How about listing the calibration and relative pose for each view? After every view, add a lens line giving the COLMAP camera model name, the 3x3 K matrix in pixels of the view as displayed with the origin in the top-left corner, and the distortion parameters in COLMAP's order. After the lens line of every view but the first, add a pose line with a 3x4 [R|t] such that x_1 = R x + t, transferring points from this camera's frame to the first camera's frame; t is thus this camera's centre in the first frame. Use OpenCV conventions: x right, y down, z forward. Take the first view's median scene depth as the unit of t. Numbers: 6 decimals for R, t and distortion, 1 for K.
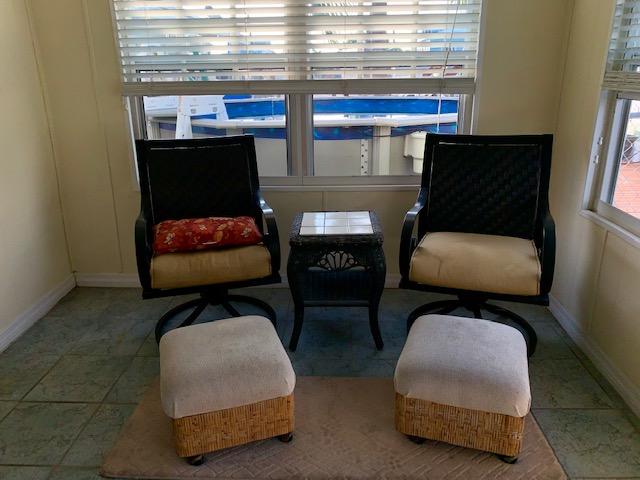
lens RADIAL K [[485.9, 0, 325.5], [0, 485.9, 236.3], [0, 0, 1]] dist [0.051629, -0.070914]
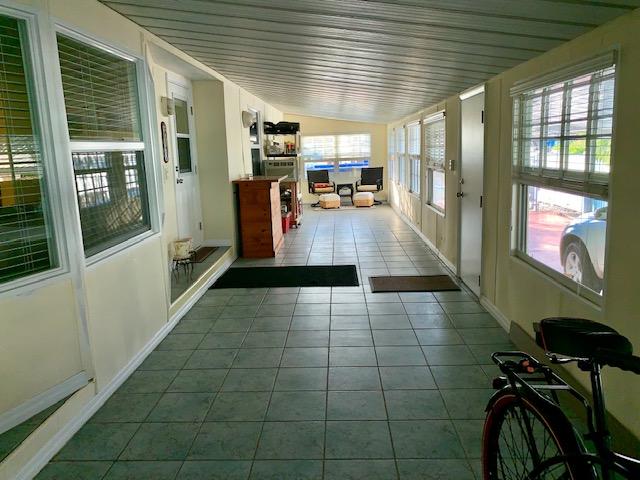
lens RADIAL K [[485.9, 0, 325.5], [0, 485.9, 236.3], [0, 0, 1]] dist [0.051629, -0.070914]
pose [[0.999450, -0.032247, 0.007716, -0.243542], [0.033002, 0.989973, -0.137347, 1.241902], [-0.003210, 0.137526, 0.990493, -4.121757]]
